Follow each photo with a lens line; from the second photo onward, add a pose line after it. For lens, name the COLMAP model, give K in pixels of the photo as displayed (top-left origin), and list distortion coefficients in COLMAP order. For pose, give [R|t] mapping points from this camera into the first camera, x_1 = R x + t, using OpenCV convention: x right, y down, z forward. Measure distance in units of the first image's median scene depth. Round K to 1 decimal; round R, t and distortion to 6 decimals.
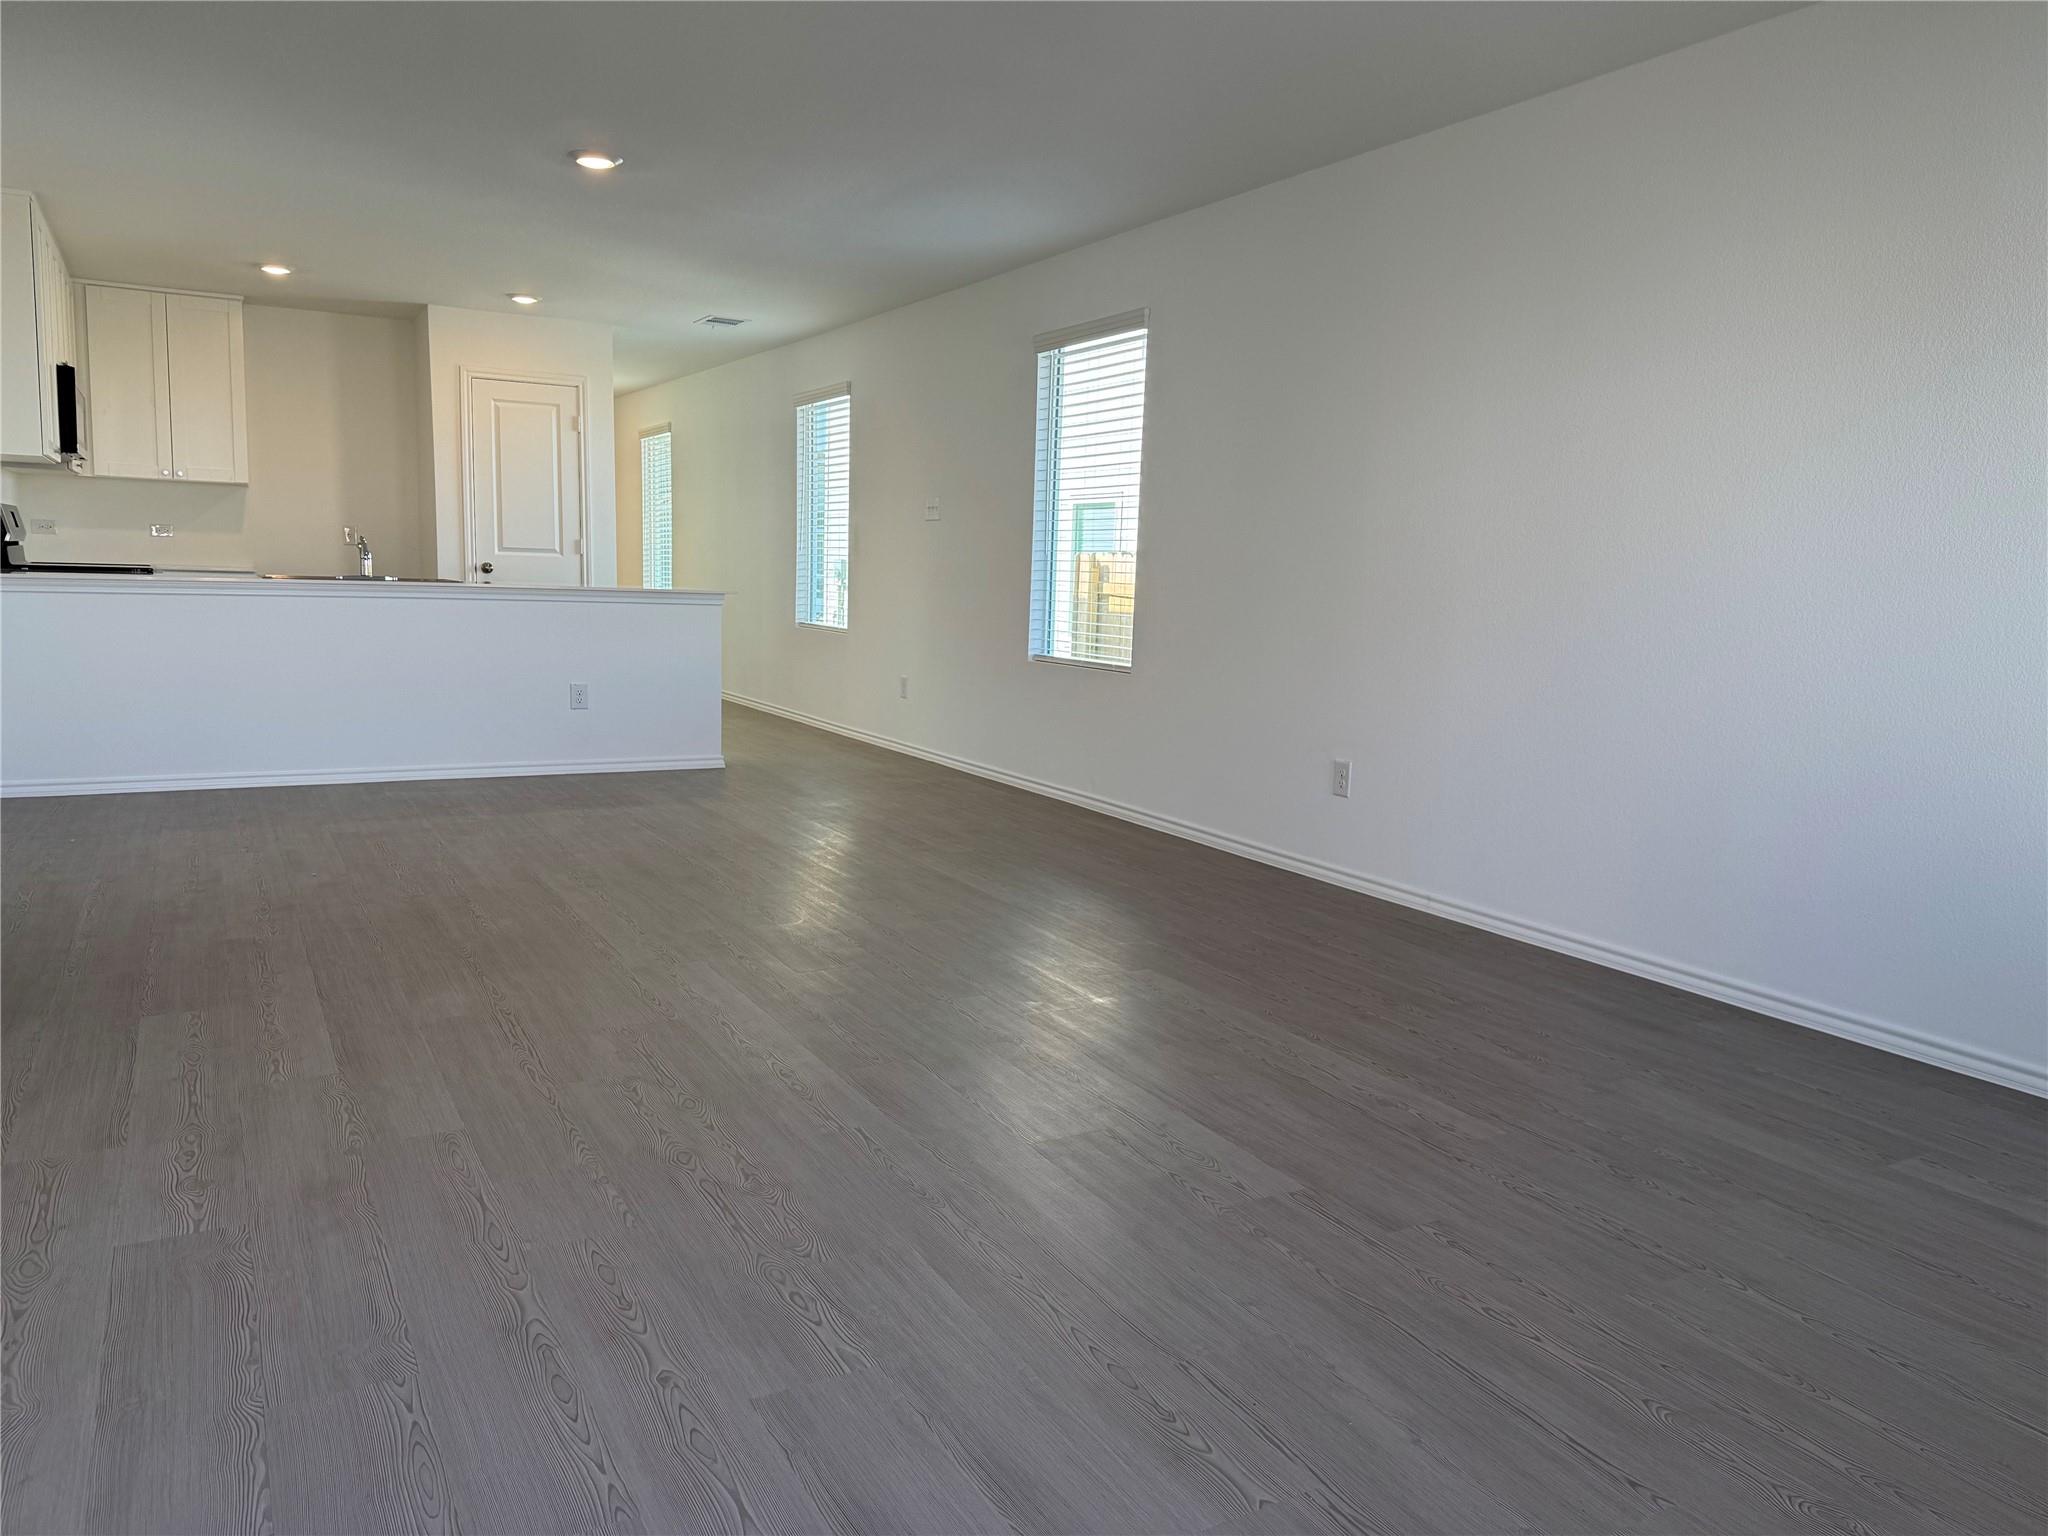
lens RADIAL K [[1426.4, 0, 1024.0], [0, 1426.4, 768.0], [0, 0, 1]] dist [0.003995, 0.002682]
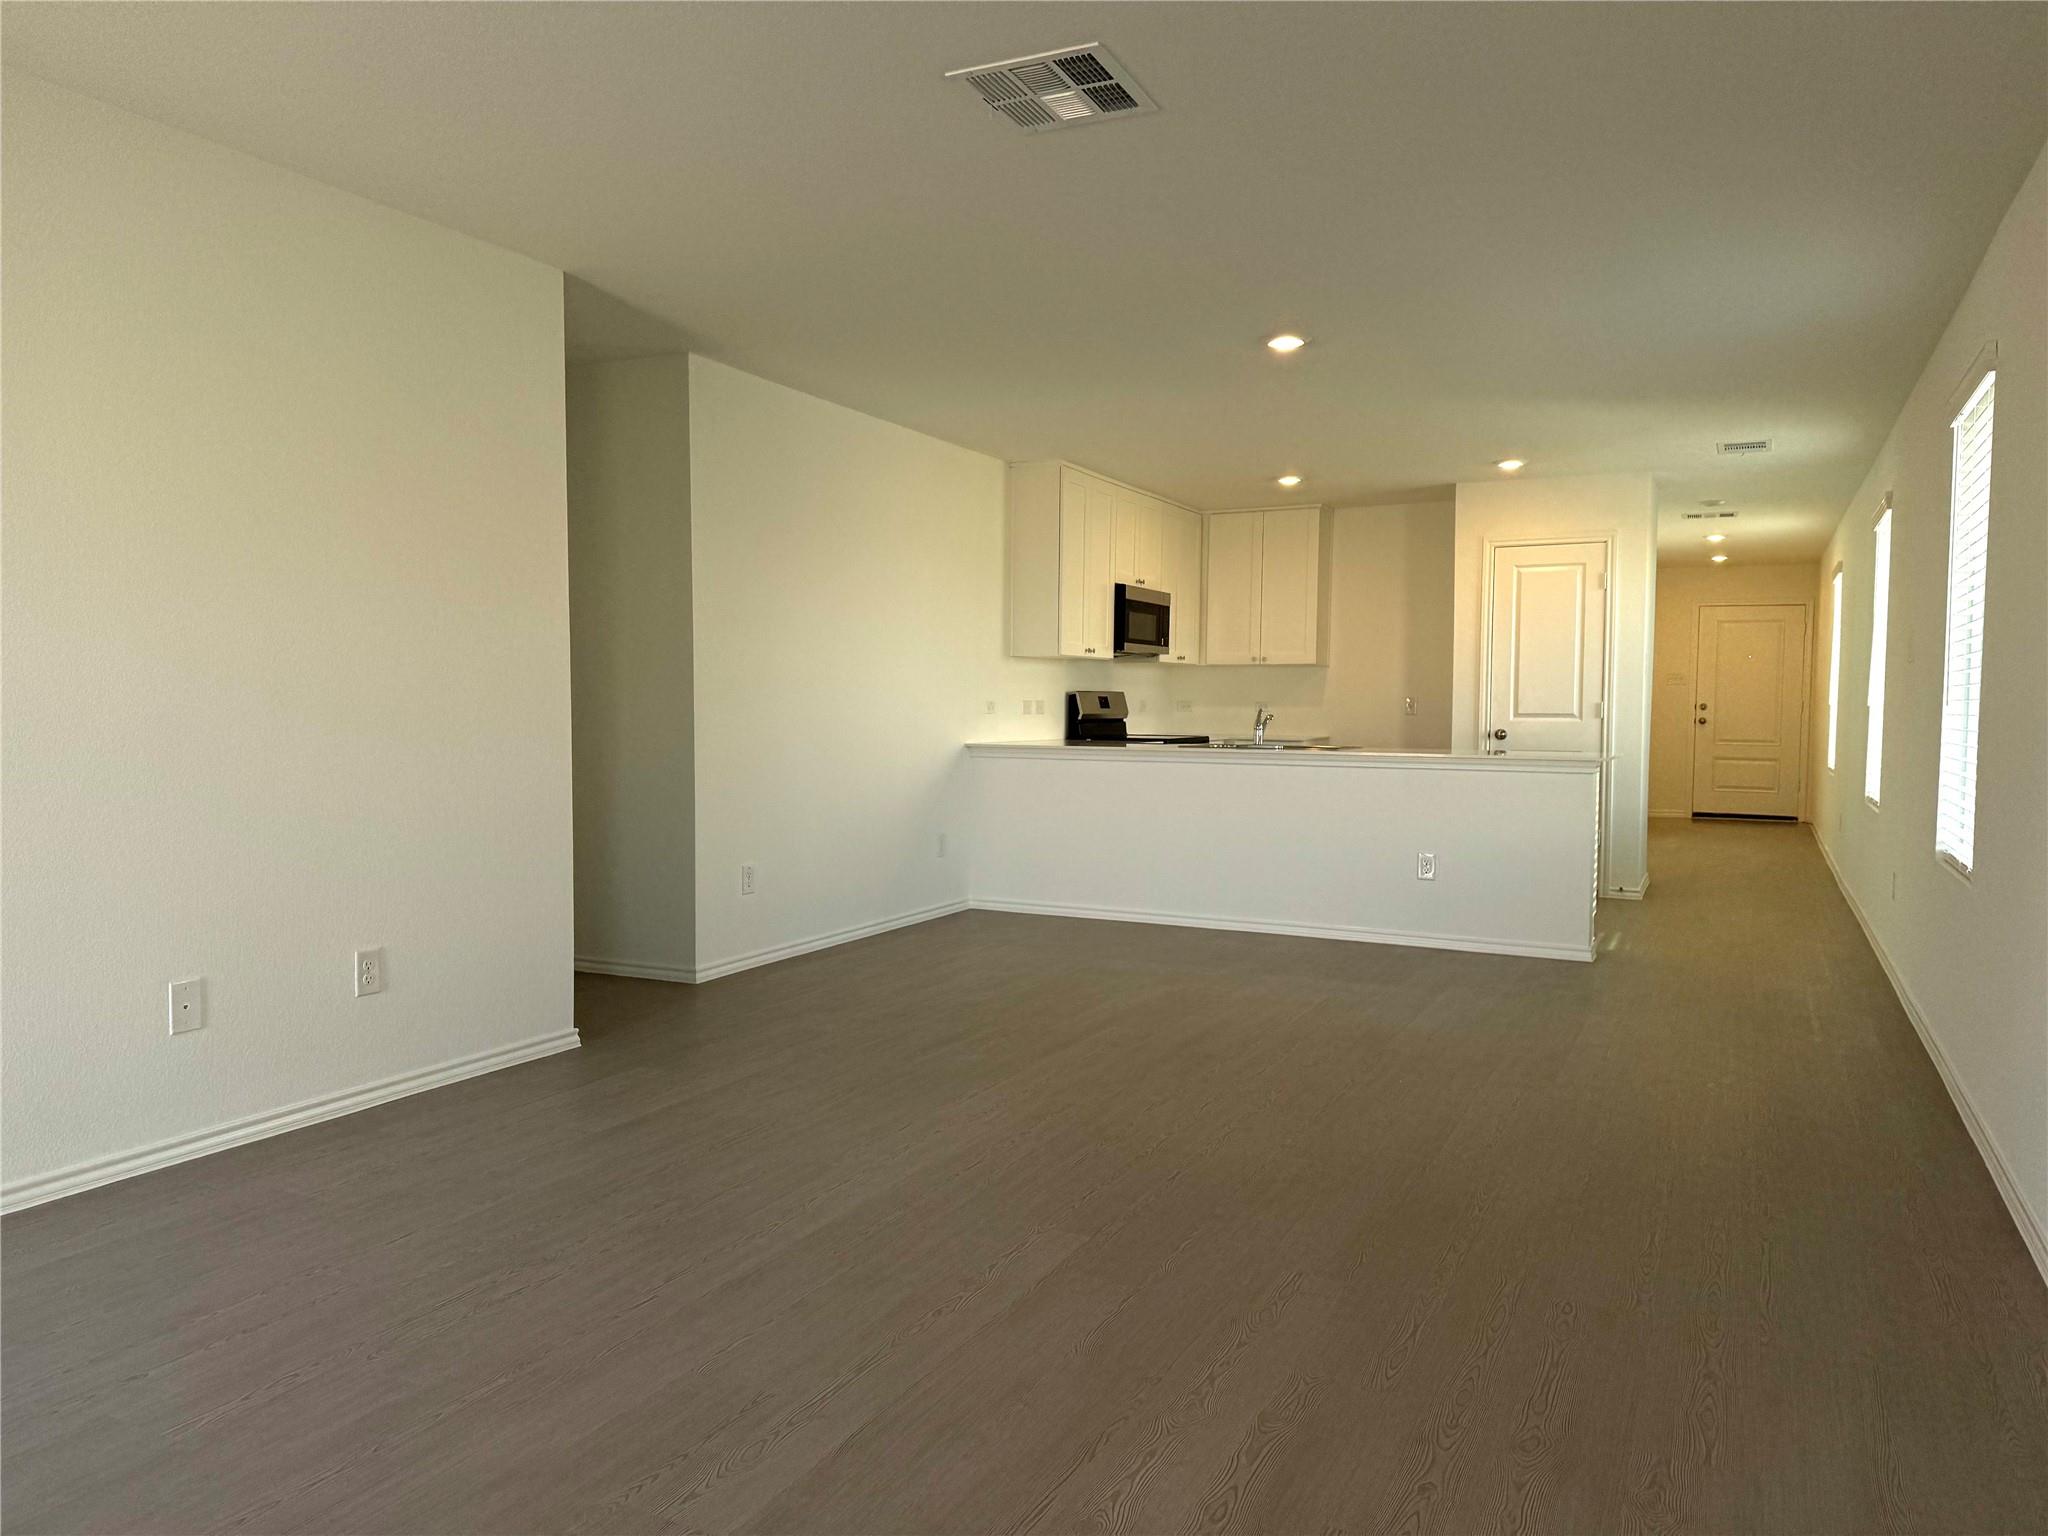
lens RADIAL K [[1424.5, 0, 1024.0], [0, 1424.5, 768.0], [0, 0, 1]] dist [0.024412, -0.001121]
pose [[0.550436, 0.009484, -0.834823, 0.270790], [-0.104067, 0.992916, -0.057336, -0.026582], [0.828366, 0.118437, 0.547524, 0.192687]]
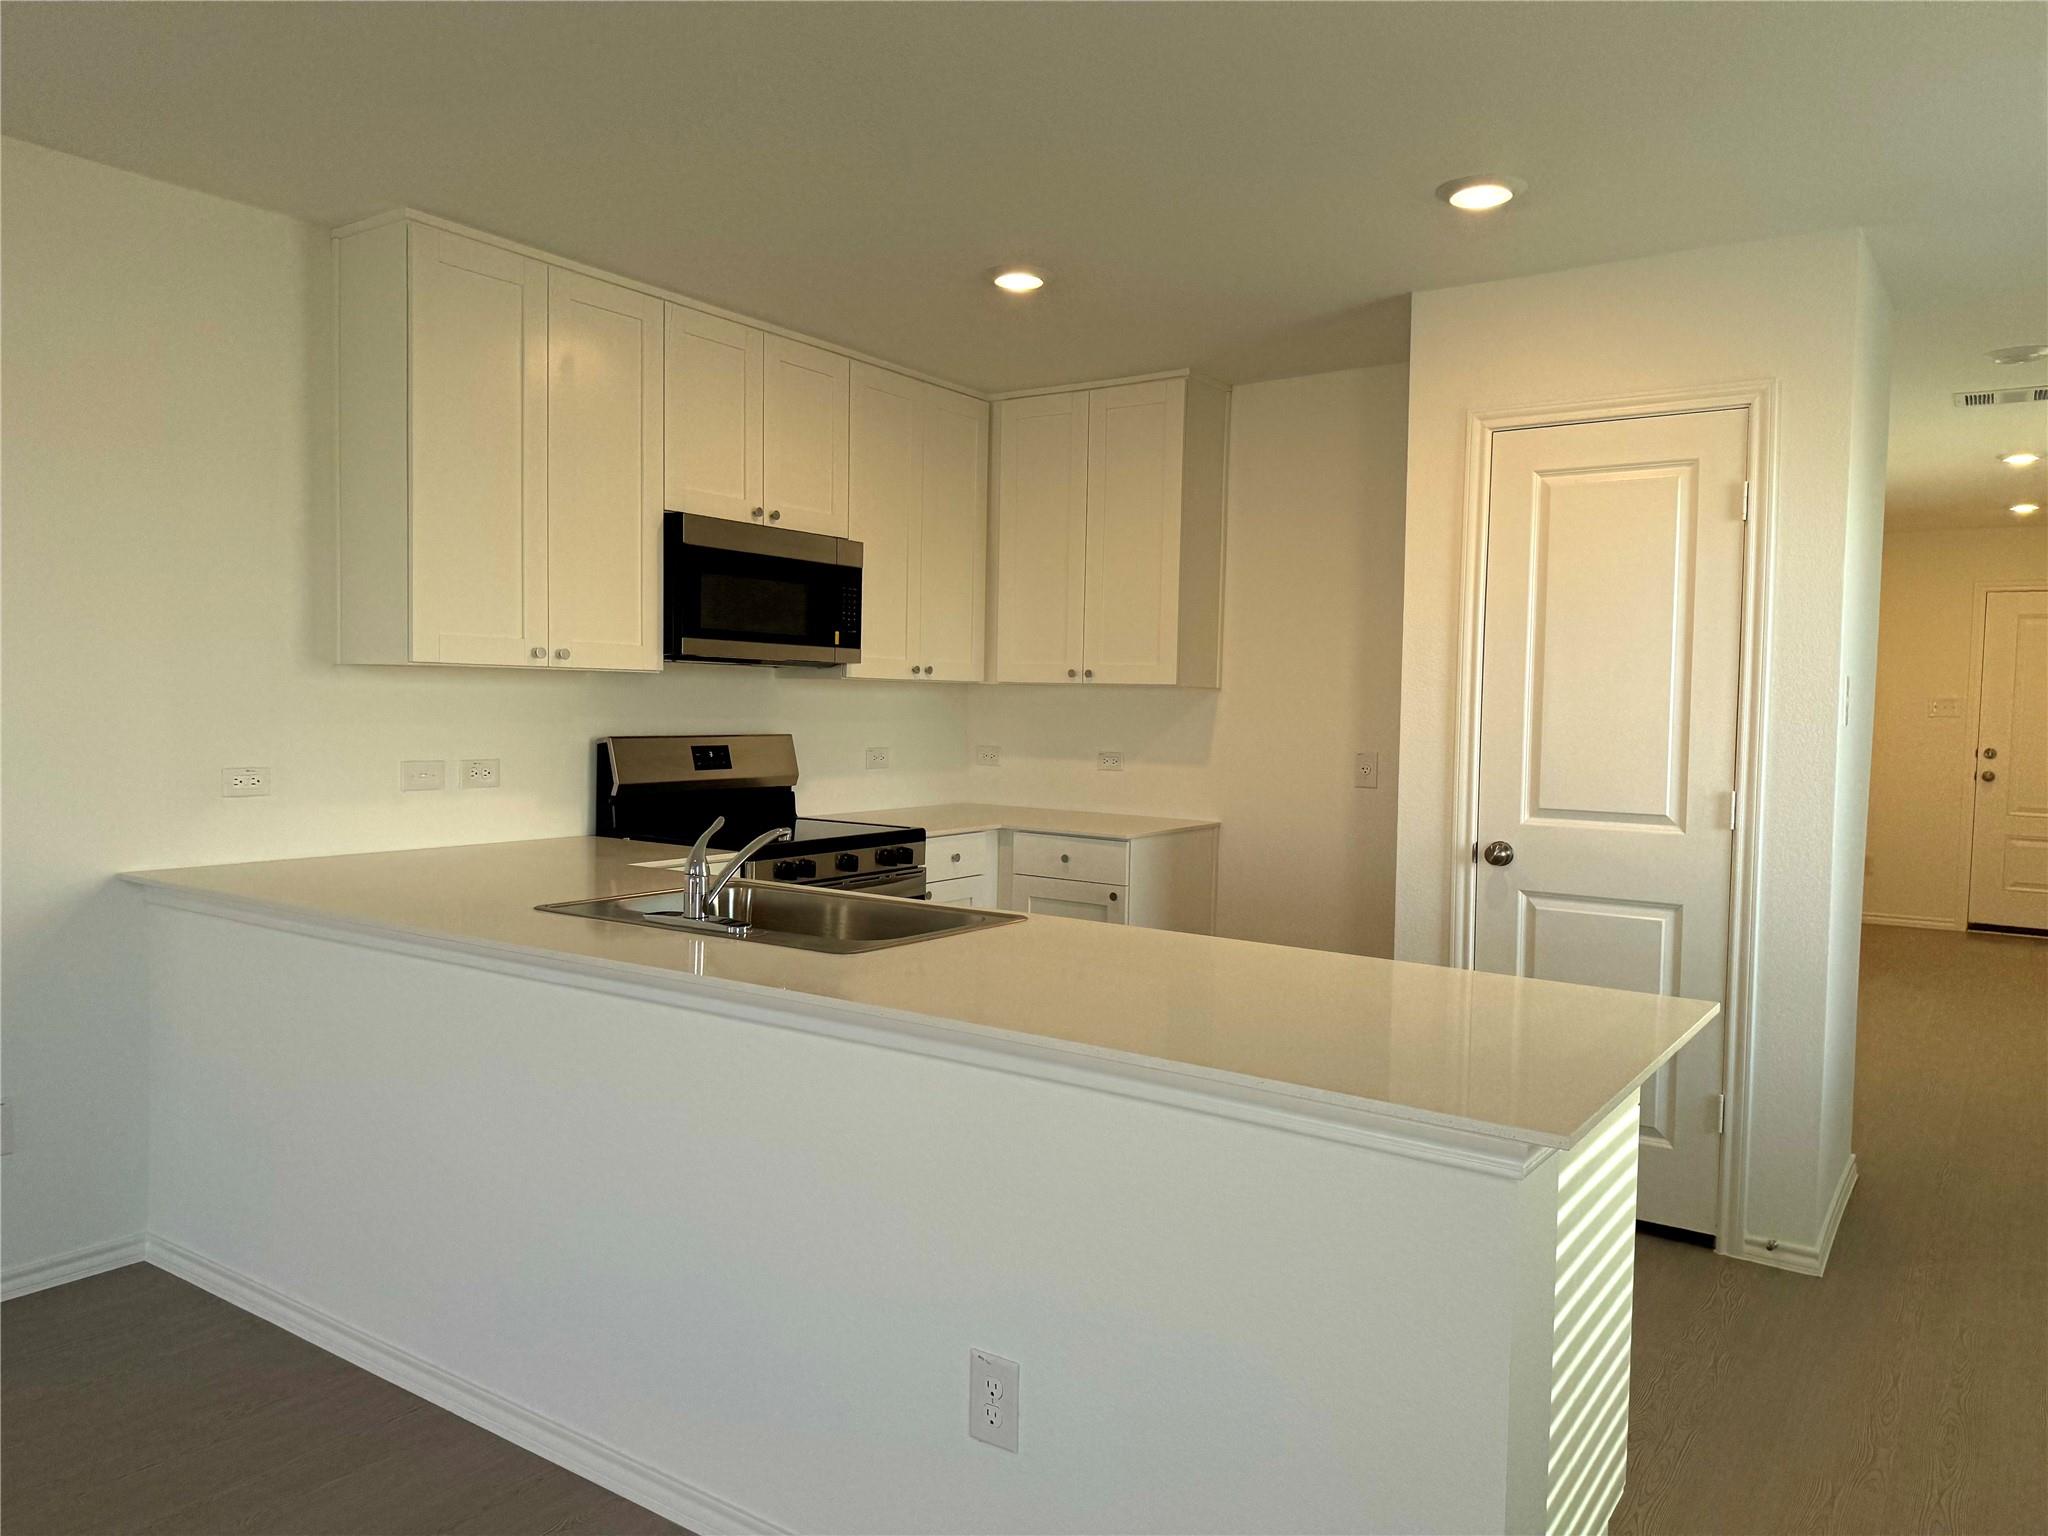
lens RADIAL K [[1447.7, 0, 1057.4], [0, 1447.7, 763.4], [0, 0, 1]] dist [0.019529, -0.000486]
pose [[0.442022, 0.015469, -0.896871, -0.038828], [-0.131100, 0.990229, -0.047533, -0.130542], [0.887372, 0.138590, 0.439731, 0.691360]]
